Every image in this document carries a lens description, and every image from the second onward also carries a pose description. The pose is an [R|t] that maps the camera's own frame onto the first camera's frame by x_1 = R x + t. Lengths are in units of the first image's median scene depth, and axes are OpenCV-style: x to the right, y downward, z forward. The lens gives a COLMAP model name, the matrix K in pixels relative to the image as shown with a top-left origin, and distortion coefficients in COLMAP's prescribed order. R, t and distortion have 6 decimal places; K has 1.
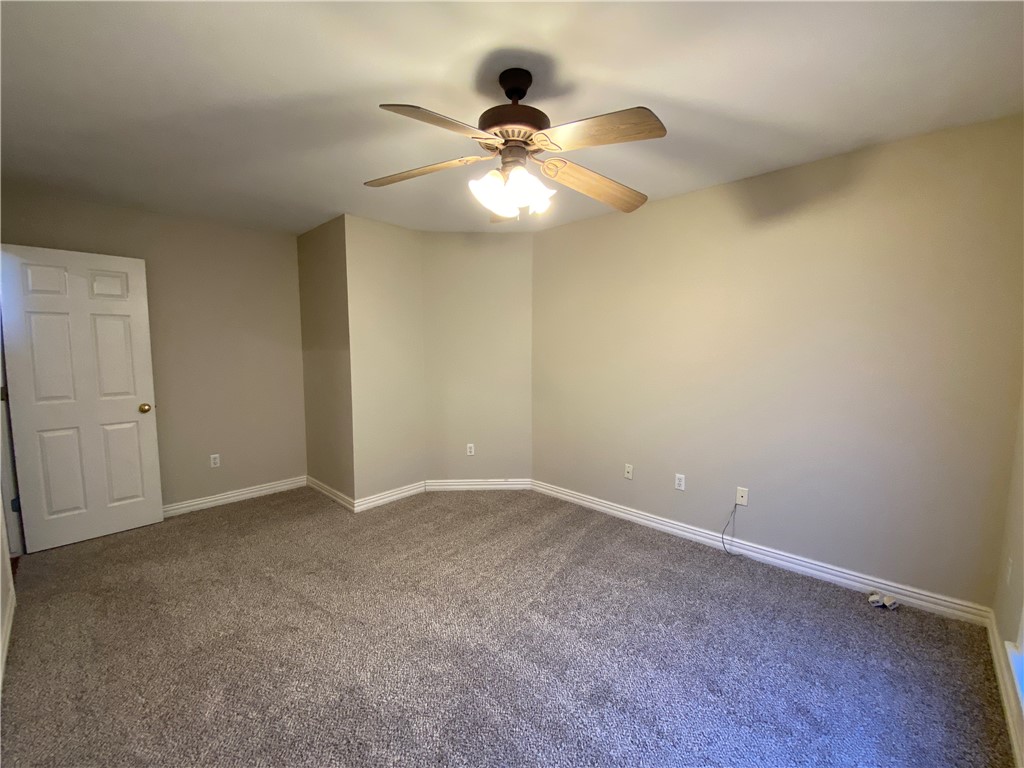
lens RADIAL K [[424.4, 0, 513.6], [0, 424.4, 387.1], [0, 0, 1]] dist [-0.001330, -0.000349]
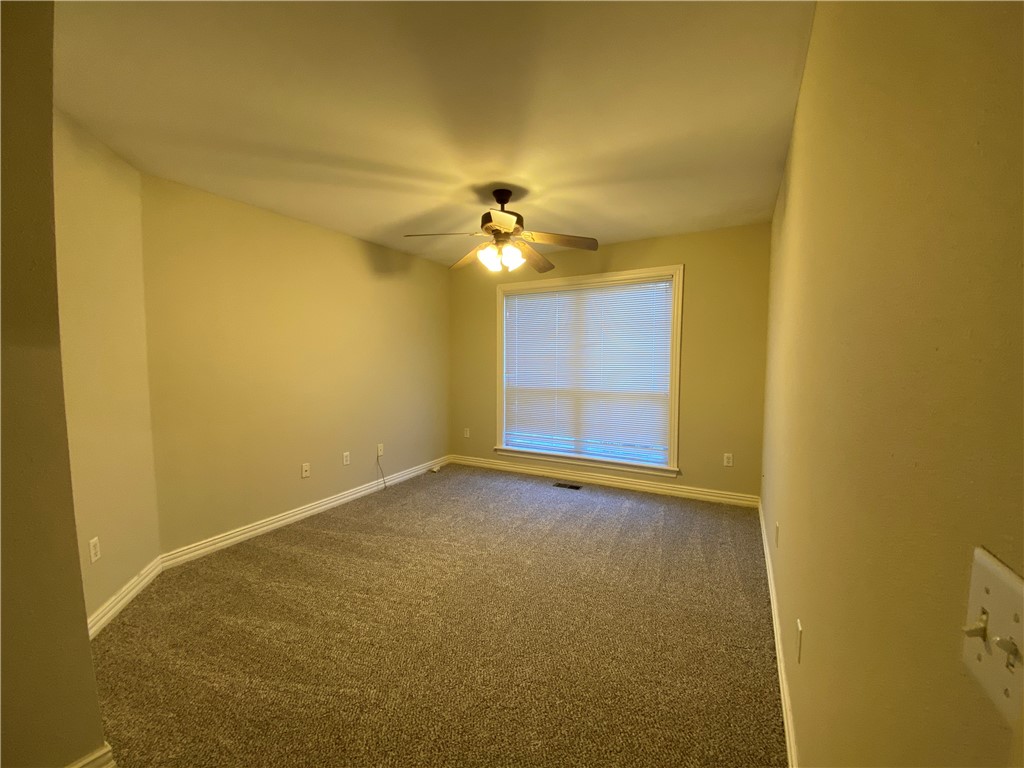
lens RADIAL K [[424.4, 0, 513.6], [0, 424.4, 387.1], [0, 0, 1]] dist [-0.001330, -0.000349]
pose [[-0.266412, -0.074312, 0.960990, -0.915891], [0.094312, 0.990229, 0.102719, -0.072167], [-0.959234, 0.117999, -0.256800, 0.785727]]
